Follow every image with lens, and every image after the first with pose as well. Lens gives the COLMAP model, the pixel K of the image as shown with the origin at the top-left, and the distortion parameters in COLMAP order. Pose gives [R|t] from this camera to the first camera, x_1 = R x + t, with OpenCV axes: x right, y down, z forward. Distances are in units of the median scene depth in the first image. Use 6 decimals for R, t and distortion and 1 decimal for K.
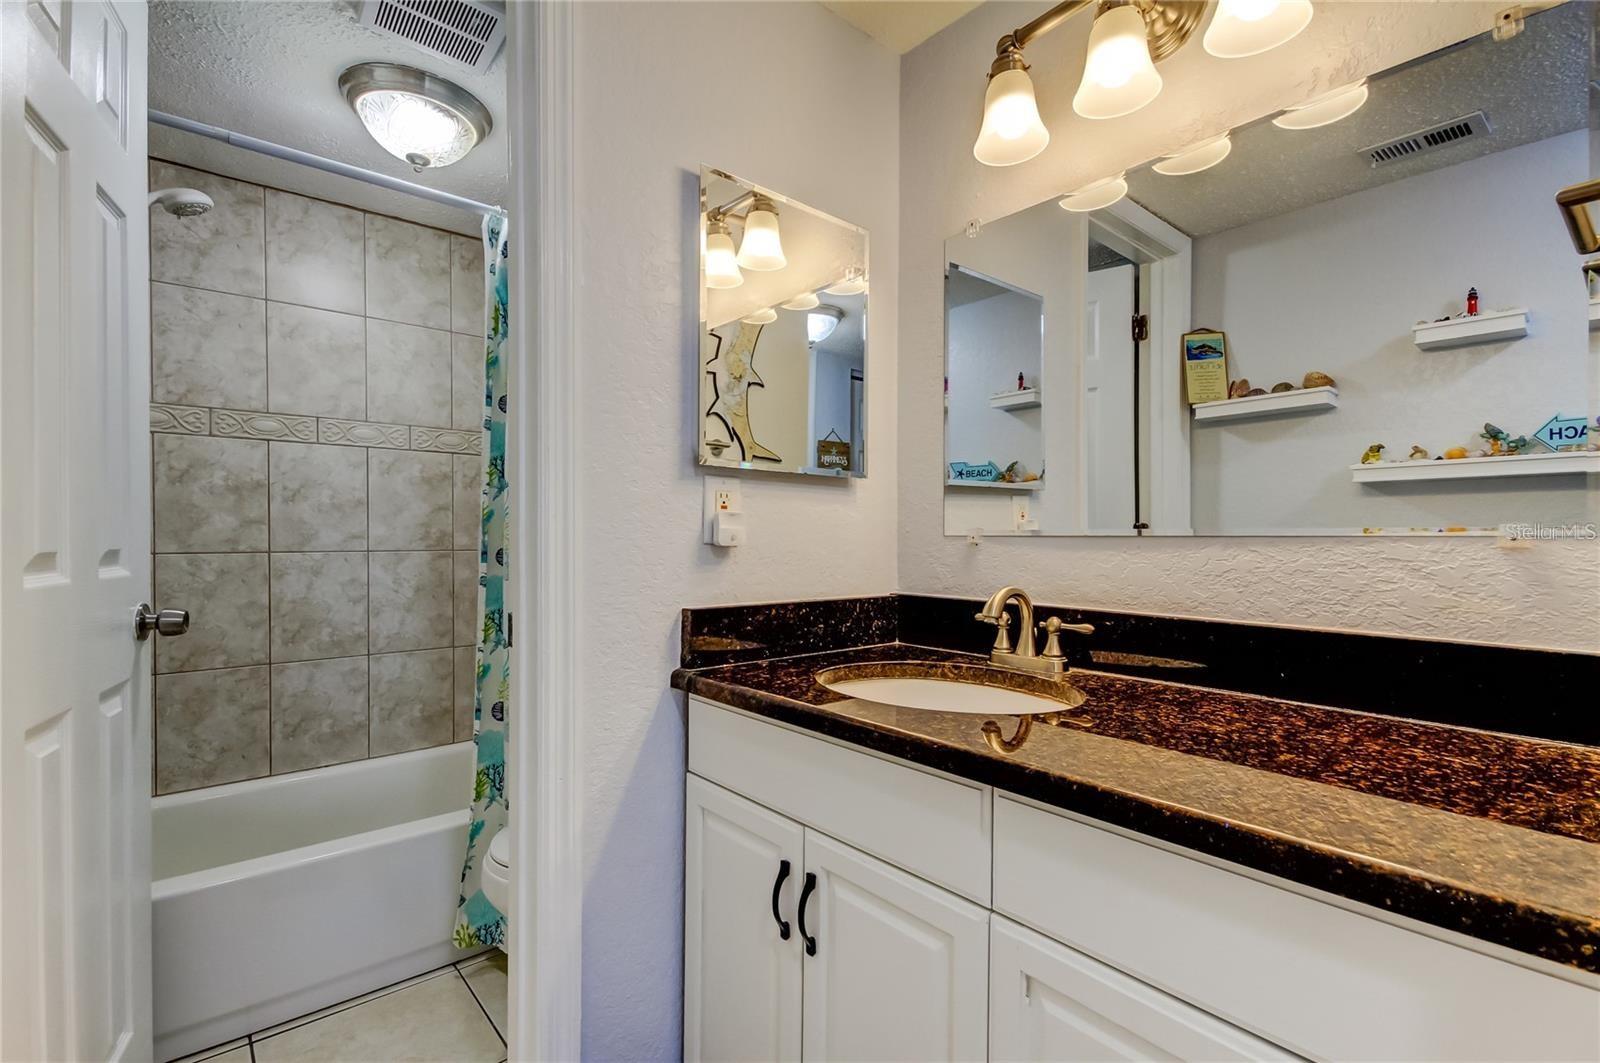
lens RADIAL K [[743.4, 0, 801.2], [0, 743.4, 543.6], [0, 0, 1]] dist [0.024429, -0.012903]
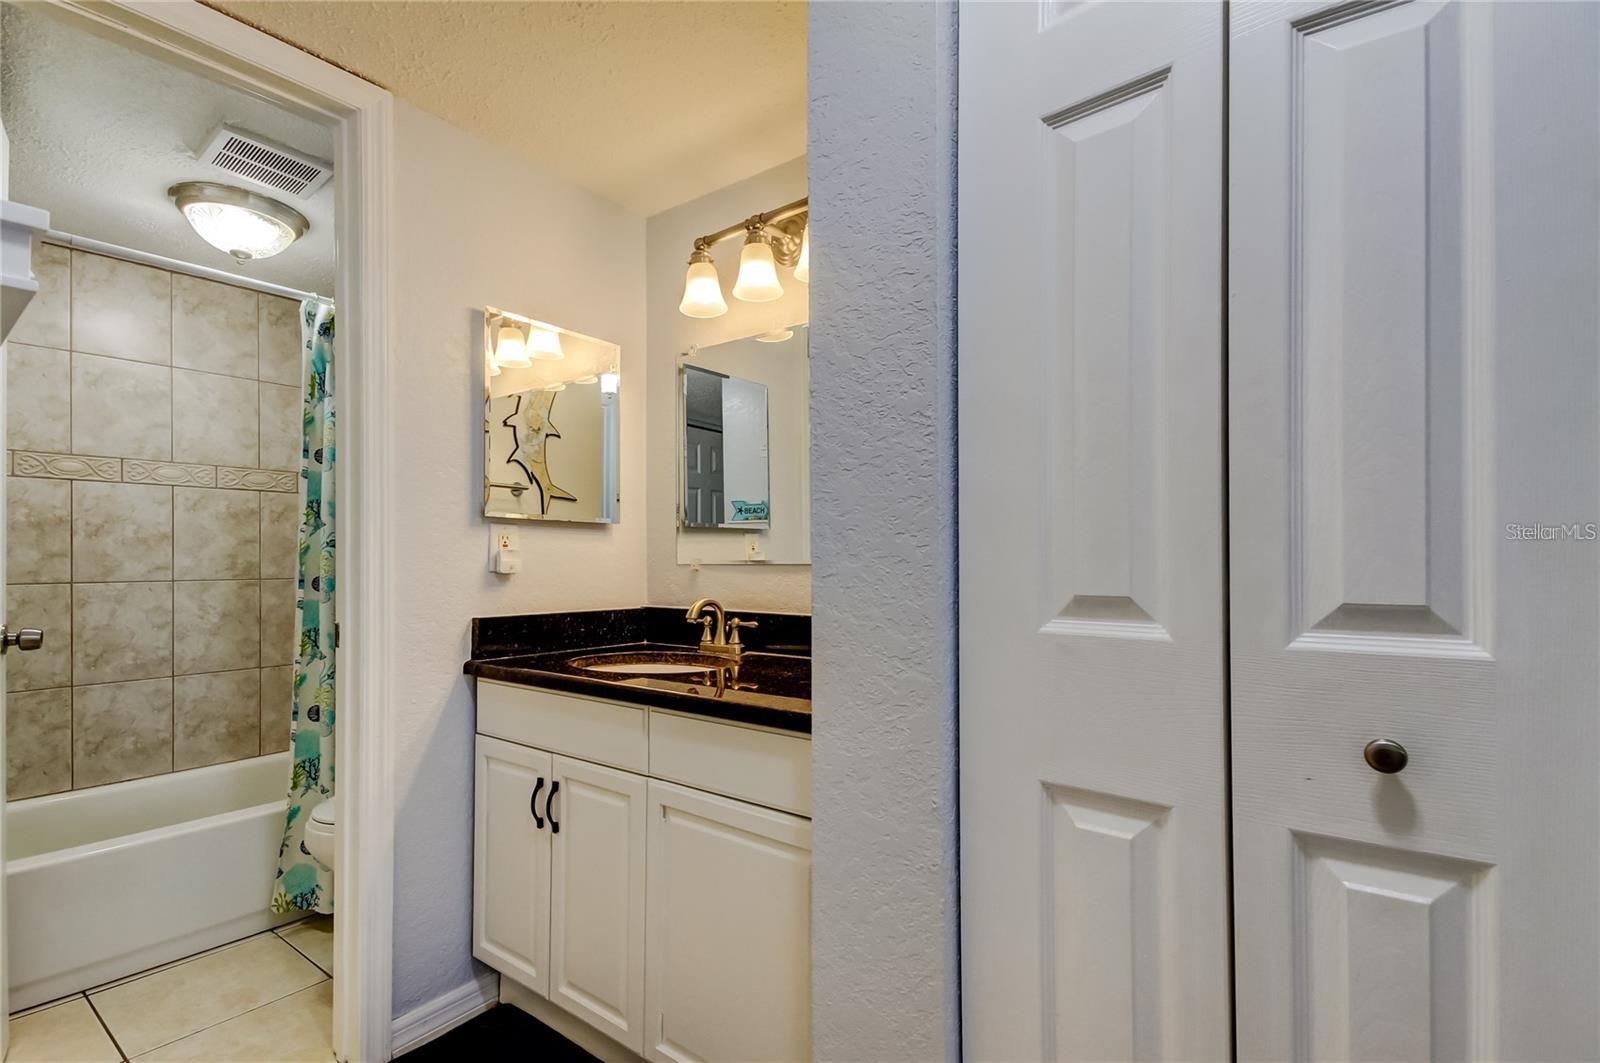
lens RADIAL K [[757.2, 0, 809.0], [0, 757.2, 556.4], [0, 0, 1]] dist [0.033476, -0.015076]
pose [[0.975725, -0.004649, 0.218949, 0.085732], [0.008002, 0.999864, -0.014429, -0.002268], [-0.218852, 0.015831, 0.975630, -0.320964]]
